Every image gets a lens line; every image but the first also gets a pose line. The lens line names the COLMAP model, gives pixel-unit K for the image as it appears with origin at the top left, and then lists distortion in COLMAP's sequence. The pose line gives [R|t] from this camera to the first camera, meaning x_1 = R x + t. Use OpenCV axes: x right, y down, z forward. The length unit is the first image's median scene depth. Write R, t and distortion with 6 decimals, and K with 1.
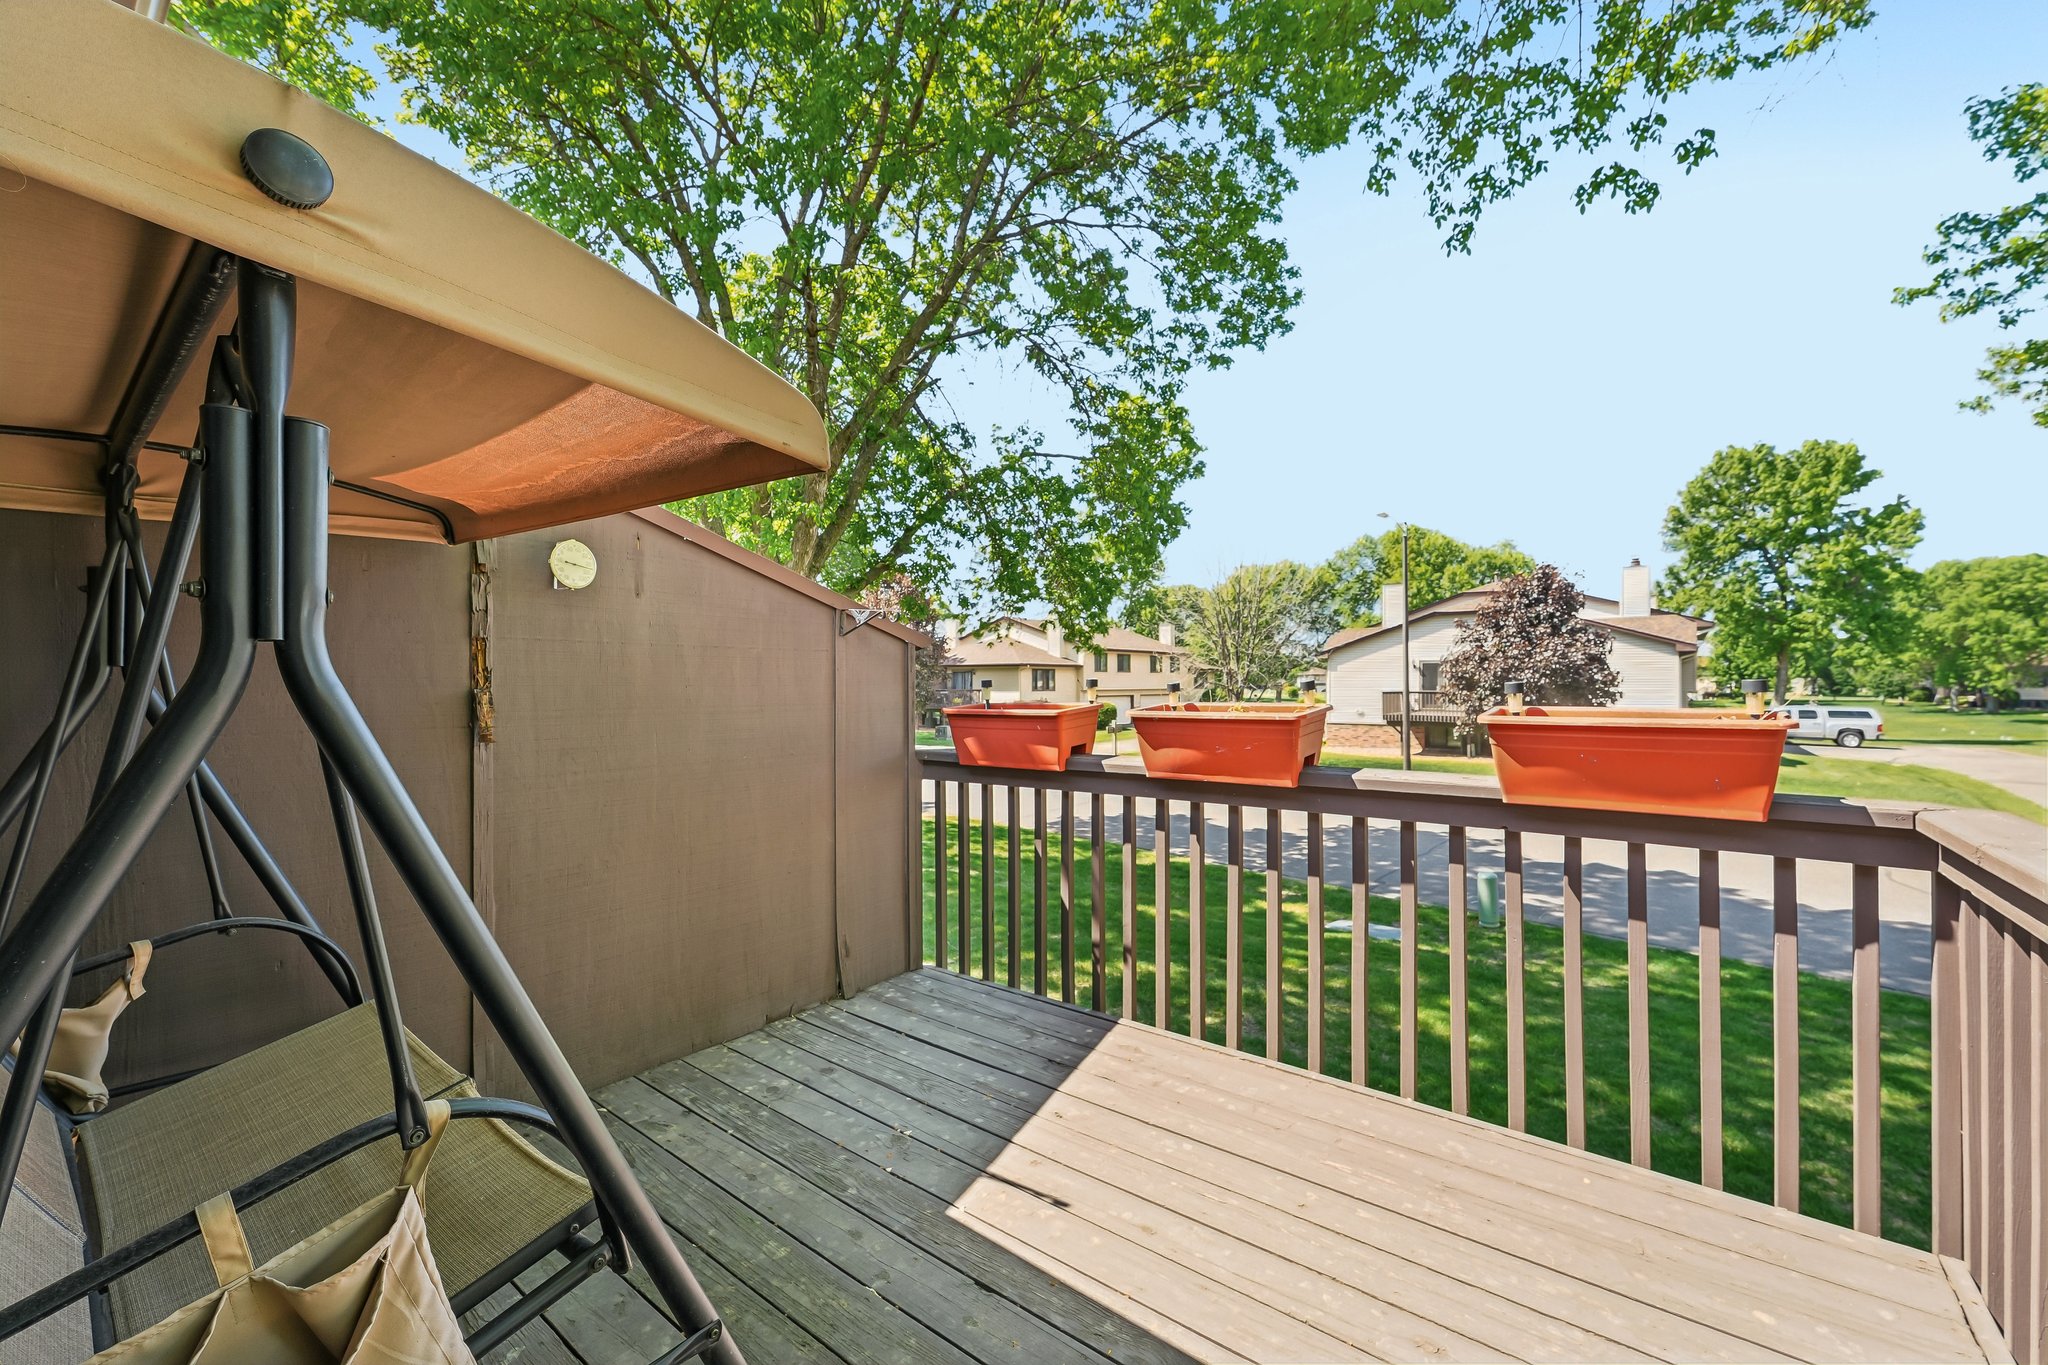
lens RADIAL K [[826.9, 0, 1024.0], [0, 826.9, 682.2], [0, 0, 1]] dist [0.003294, 0.001016]
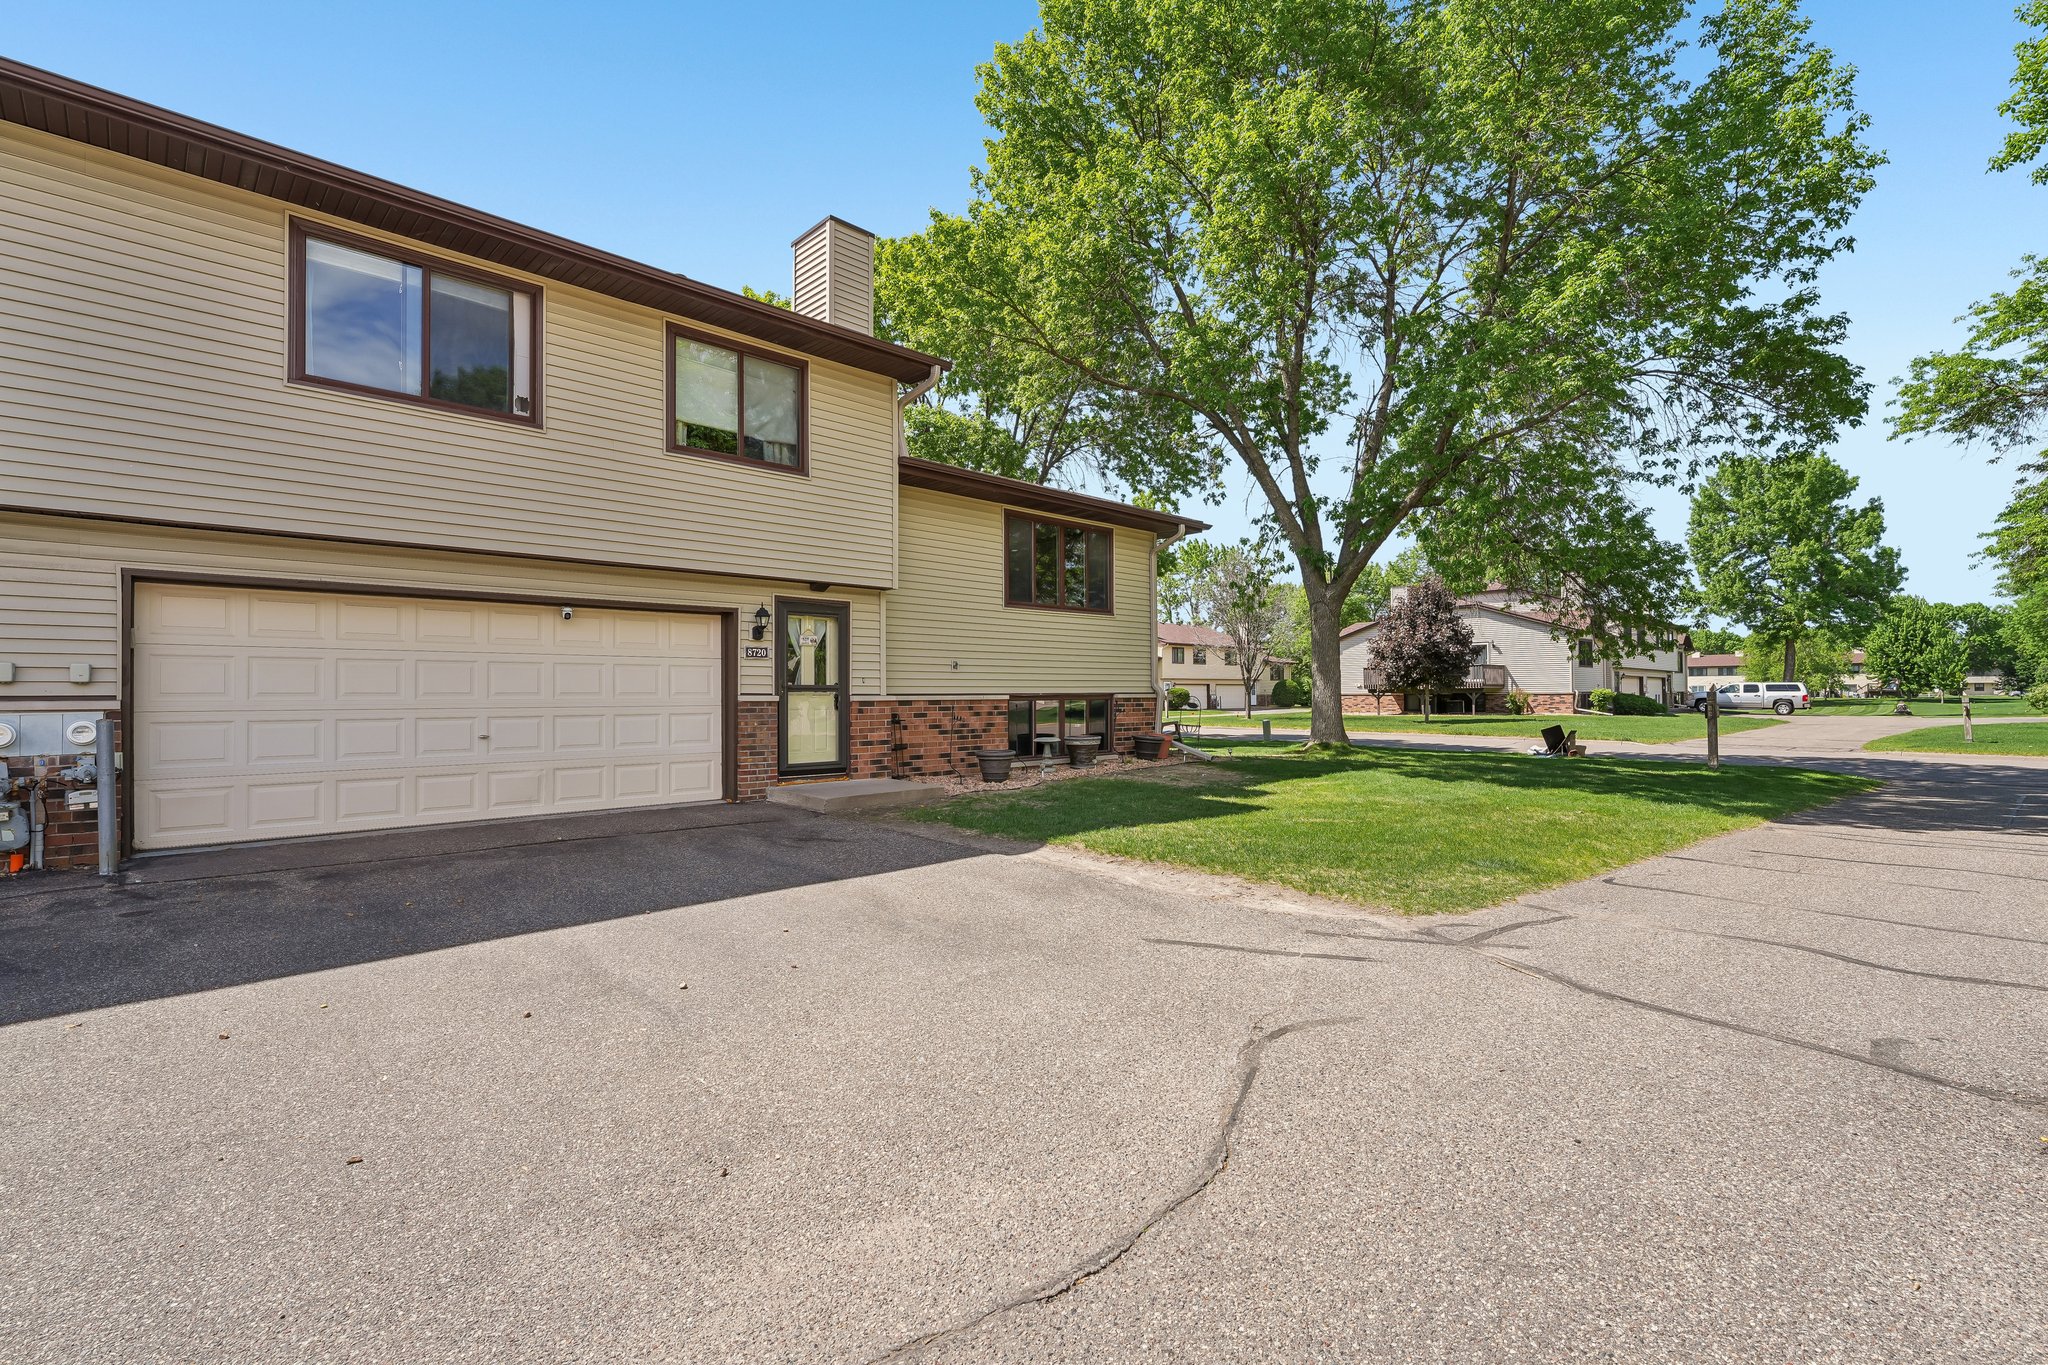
lens RADIAL K [[927.9, 0, 1023.0], [0, 927.9, 686.4], [0, 0, 1]] dist [0.001738, 0.000072]
pose [[0.991717, -0.004964, -0.128350, 0.051347], [0.003884, 0.999955, -0.008662, 0.037852], [0.128387, 0.008092, 0.991691, -0.427718]]
